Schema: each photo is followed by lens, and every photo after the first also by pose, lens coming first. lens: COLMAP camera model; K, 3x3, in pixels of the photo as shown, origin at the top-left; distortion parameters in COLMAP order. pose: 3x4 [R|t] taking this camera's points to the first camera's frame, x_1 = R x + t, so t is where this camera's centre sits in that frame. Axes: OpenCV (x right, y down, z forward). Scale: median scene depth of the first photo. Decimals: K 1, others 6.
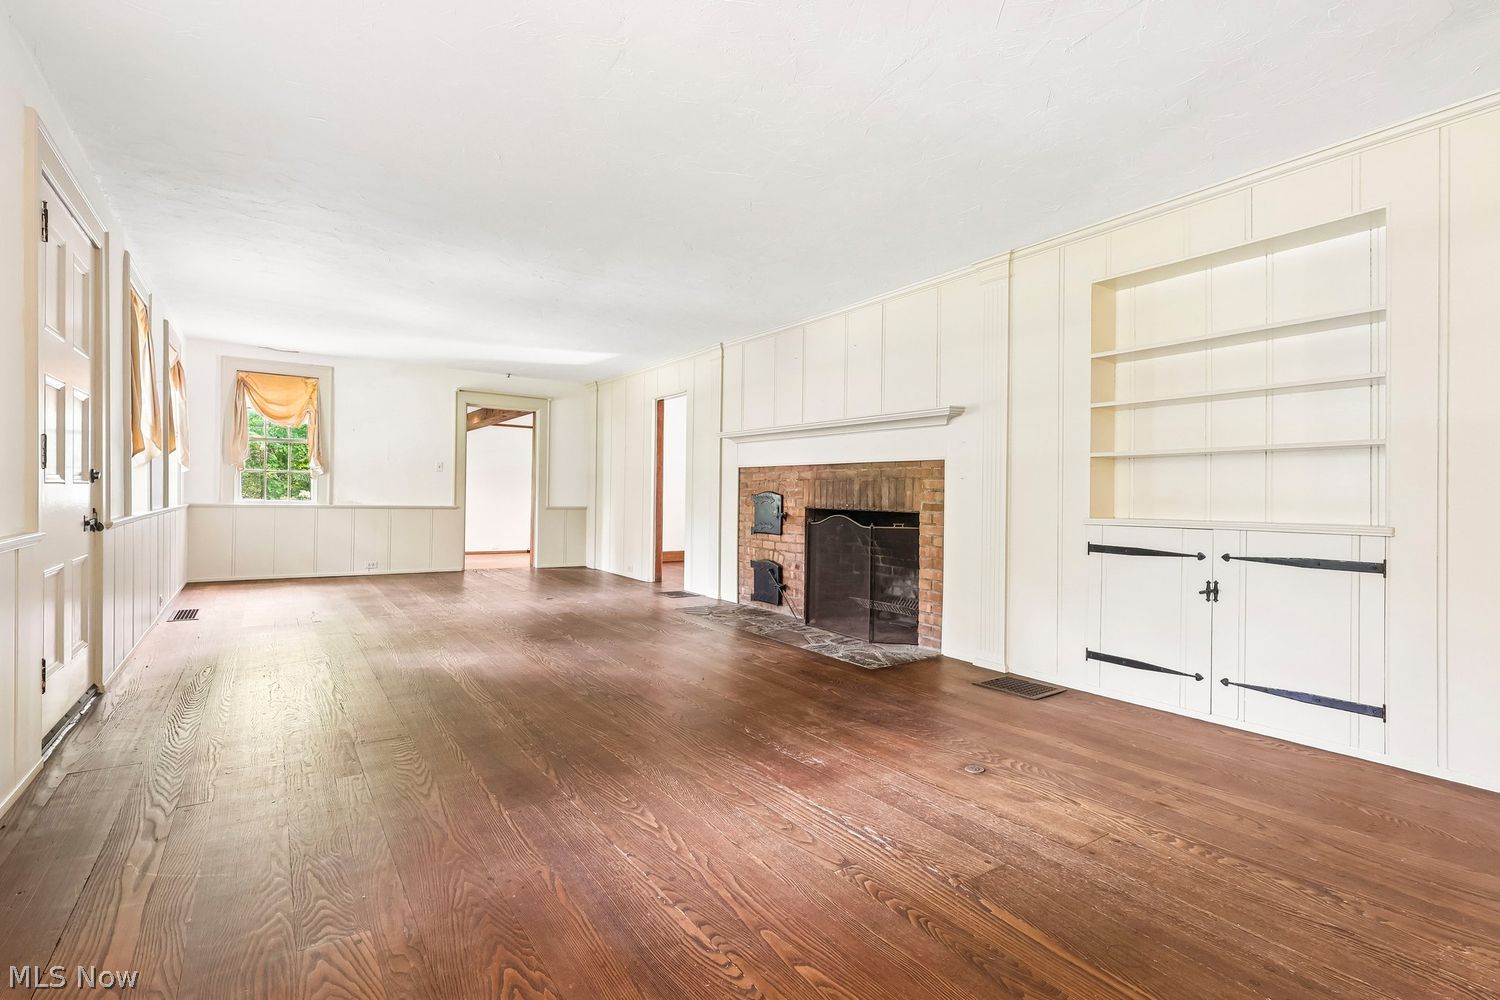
lens RADIAL K [[692.7, 0, 748.9], [0, 692.7, 499.3], [0, 0, 1]] dist [-0.004580, 0.000833]
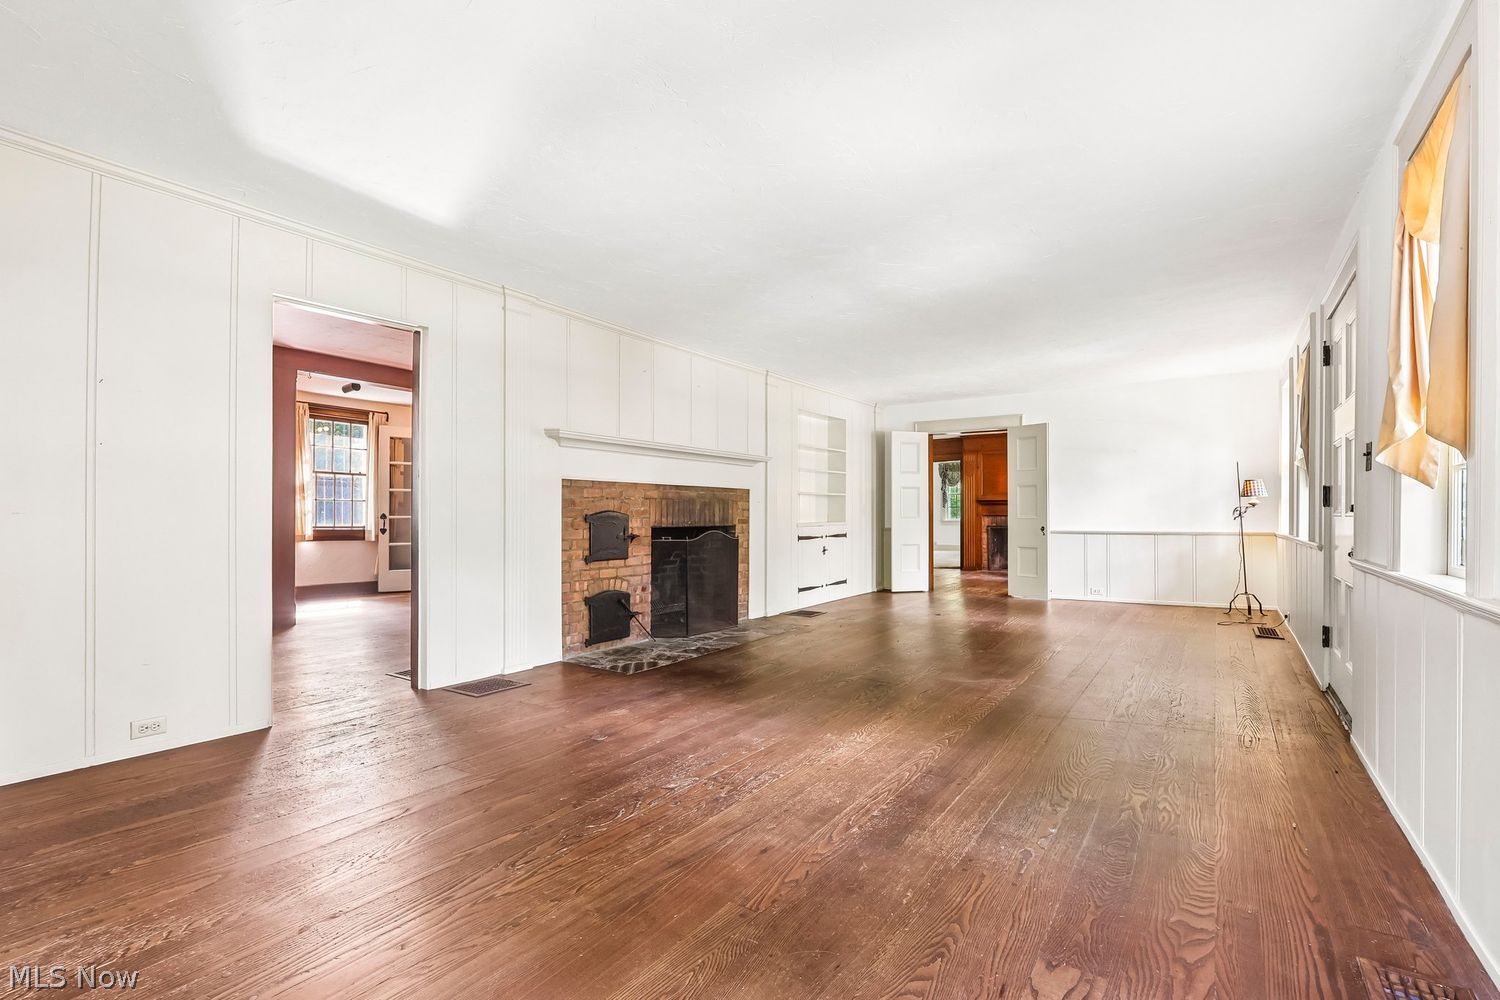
lens RADIAL K [[692.7, 0, 749.2], [0, 692.7, 504.1], [0, 0, 1]] dist [-0.004580, 0.000833]
pose [[-0.358562, -0.002359, 0.933503, -0.882538], [0.000979, 0.999995, 0.002904, -0.023211], [-0.933506, 0.001955, -0.358558, 1.212453]]
